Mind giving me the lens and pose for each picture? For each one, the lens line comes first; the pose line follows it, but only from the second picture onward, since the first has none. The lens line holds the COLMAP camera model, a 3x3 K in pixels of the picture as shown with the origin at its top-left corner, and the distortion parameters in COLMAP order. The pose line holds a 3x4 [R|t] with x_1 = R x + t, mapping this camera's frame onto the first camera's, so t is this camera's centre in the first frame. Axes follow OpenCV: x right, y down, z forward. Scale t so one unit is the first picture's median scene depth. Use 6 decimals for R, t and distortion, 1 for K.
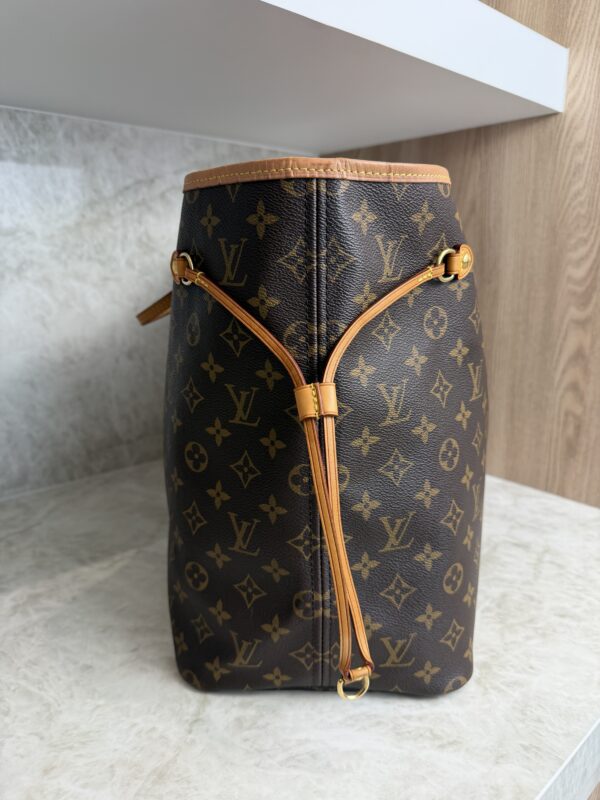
lens RADIAL K [[578.9, 0, 302.3], [0, 578.9, 404.7], [0, 0, 1]] dist [-0.005253, -0.020783]
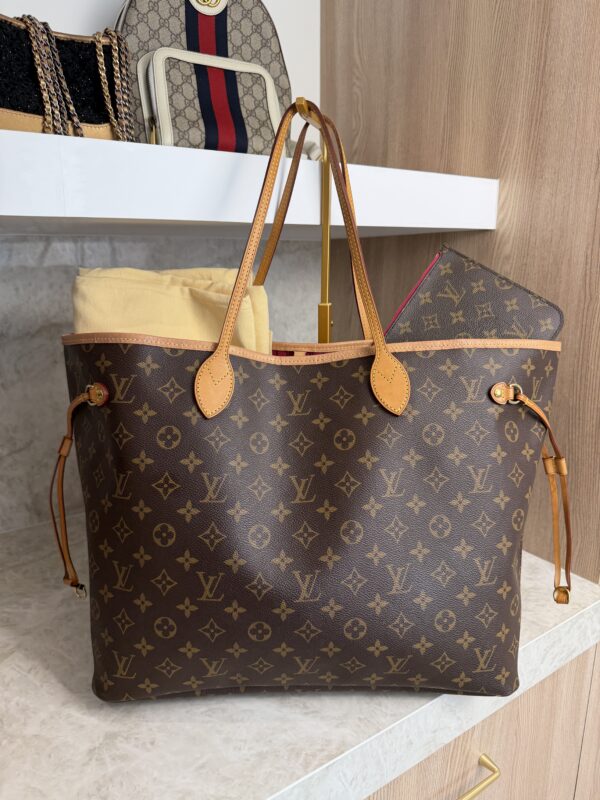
lens RADIAL K [[578.9, 0, 316.0], [0, 578.9, 405.9], [0, 0, 1]] dist [-0.005253, -0.020783]
pose [[0.991095, 0.025145, -0.130763, 0.252556], [-0.023914, 0.999654, 0.010979, -0.139794], [0.130994, -0.007754, 0.991353, -0.295530]]
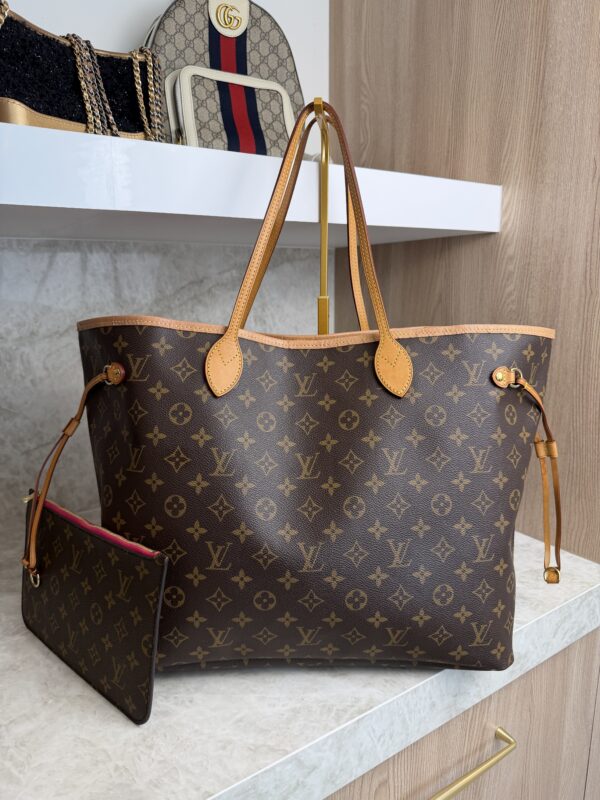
lens RADIAL K [[578.9, 0, 310.5], [0, 578.9, 405.7], [0, 0, 1]] dist [-0.005253, -0.020783]
pose [[0.991247, 0.014632, -0.131209, 0.212363], [-0.018732, 0.999372, -0.030067, -0.066955], [0.130686, 0.032261, 0.990899, -0.367632]]
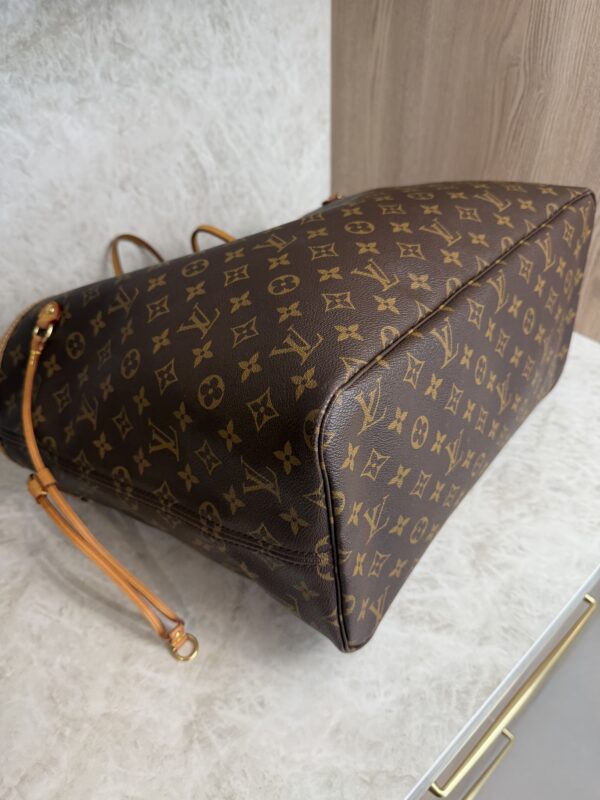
lens RADIAL K [[578.9, 0, 303.5], [0, 578.9, 401.3], [0, 0, 1]] dist [-0.005253, -0.020783]
pose [[0.999559, -0.018542, -0.023197, -0.004649], [0.027121, 0.888160, 0.458733, -0.237076], [0.012097, -0.459160, 0.888271, 0.065108]]
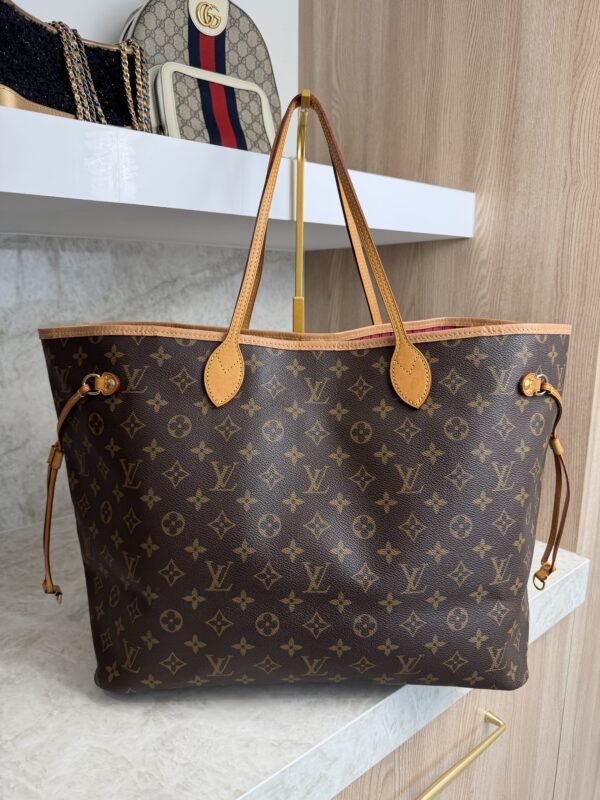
lens RADIAL K [[578.9, 0, 312.9], [0, 578.9, 407.2], [0, 0, 1]] dist [-0.005253, -0.020783]
pose [[0.999841, 0.003755, -0.017418, 0.101128], [-0.004440, 0.999212, -0.039454, -0.049785], [0.017256, 0.039525, 0.999070, -0.385091]]
